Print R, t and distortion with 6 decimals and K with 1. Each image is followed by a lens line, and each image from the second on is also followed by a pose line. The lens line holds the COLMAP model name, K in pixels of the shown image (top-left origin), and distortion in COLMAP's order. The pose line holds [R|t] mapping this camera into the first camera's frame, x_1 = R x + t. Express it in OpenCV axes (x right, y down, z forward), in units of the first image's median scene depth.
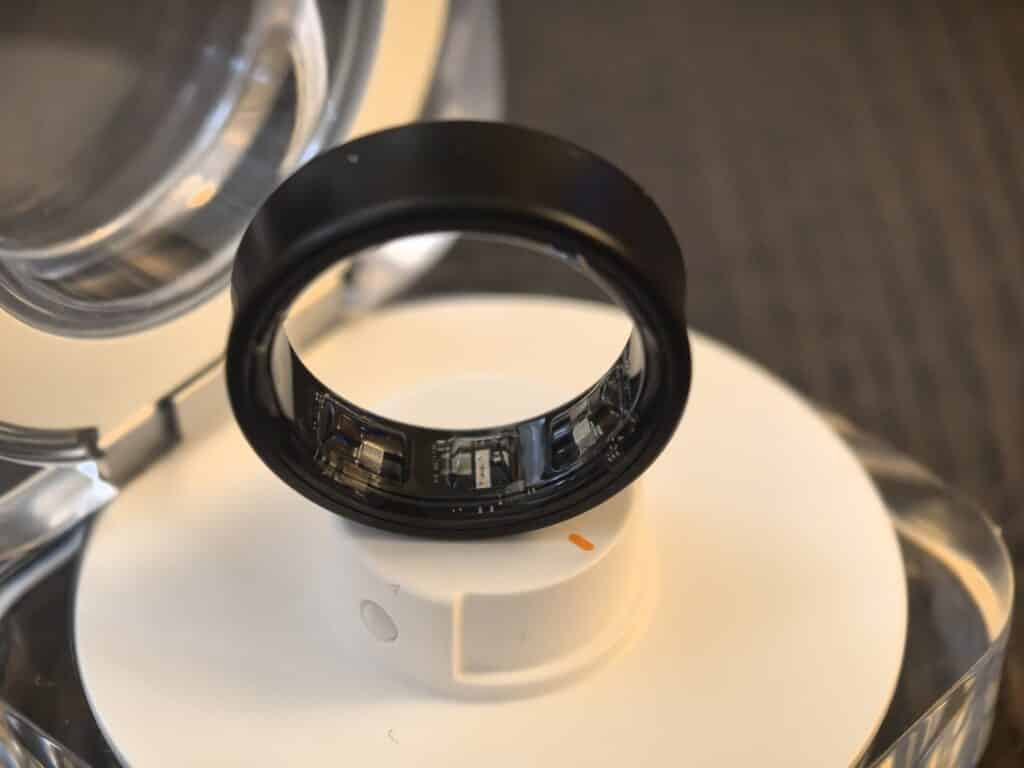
lens RADIAL K [[2854.9, 0, 512.0], [0, 2854.9, 384.0], [0, 0, 1]] dist [0.596005, -8.058366]
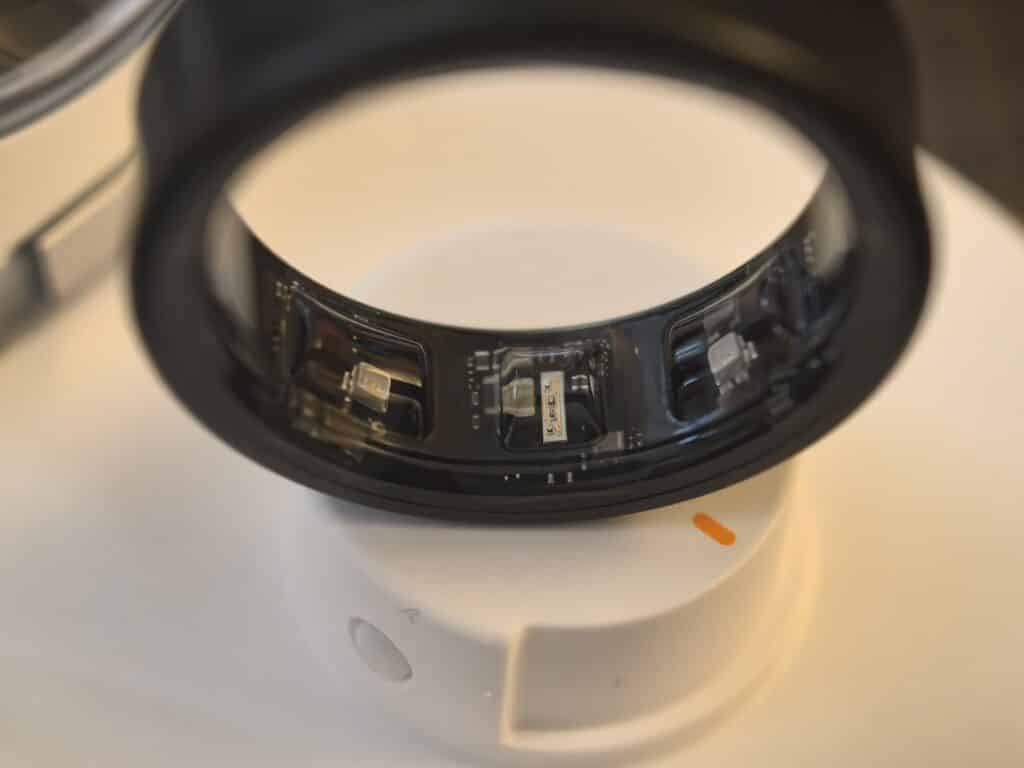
lens RADIAL K [[2854.9, 0, 512.0], [0, 2854.9, 384.0], [0, 0, 1]] dist [0.596005, -8.058366]
pose [[0.999359, 0.009694, 0.034462, -0.040210], [-0.015421, 0.985320, 0.170022, -0.078107], [-0.032308, -0.170444, 0.984838, 0.407864]]
